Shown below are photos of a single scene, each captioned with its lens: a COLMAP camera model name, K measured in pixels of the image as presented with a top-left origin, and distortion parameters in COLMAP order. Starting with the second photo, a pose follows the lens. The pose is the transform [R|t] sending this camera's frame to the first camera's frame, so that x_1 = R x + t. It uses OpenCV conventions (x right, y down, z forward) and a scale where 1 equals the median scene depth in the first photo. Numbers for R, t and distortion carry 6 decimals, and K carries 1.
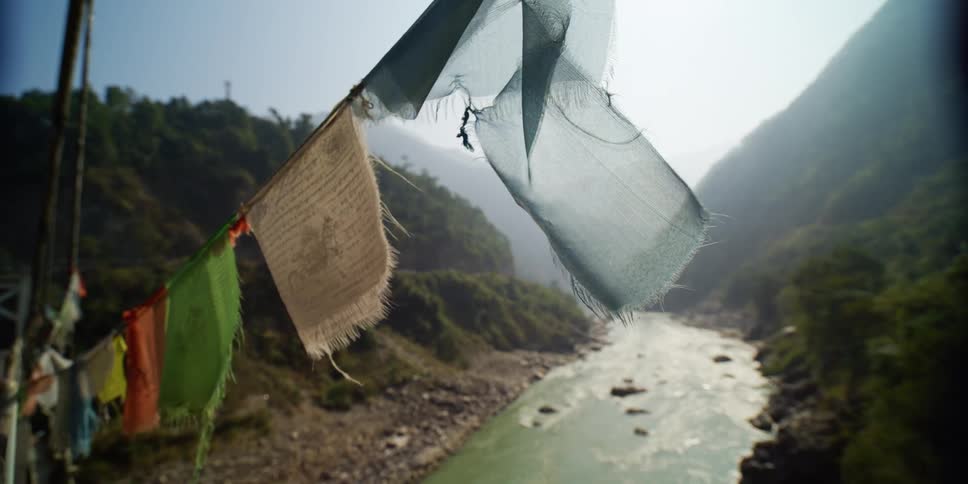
lens RADIAL K [[413.6, 0, 483.6], [0, 413.6, 225.7], [0, 0, 1]] dist [-0.023214, 0.000067]
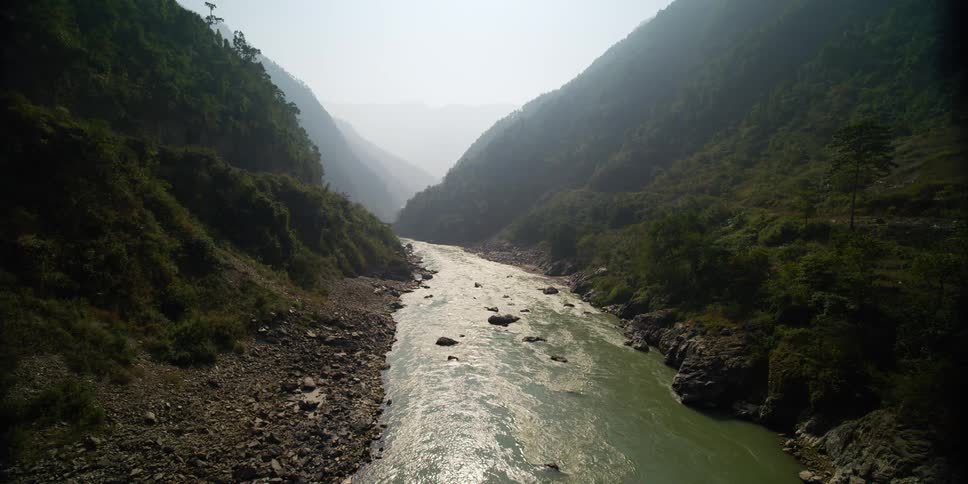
lens RADIAL K [[401.1, 0, 479.2], [0, 401.1, 230.3], [0, 0, 1]] dist [-0.023462, 0.005685]
pose [[0.828805, 0.091164, 0.552062, -0.286998], [-0.191264, 0.973365, 0.126408, 0.067867], [-0.525834, -0.210357, 0.824166, 0.246784]]
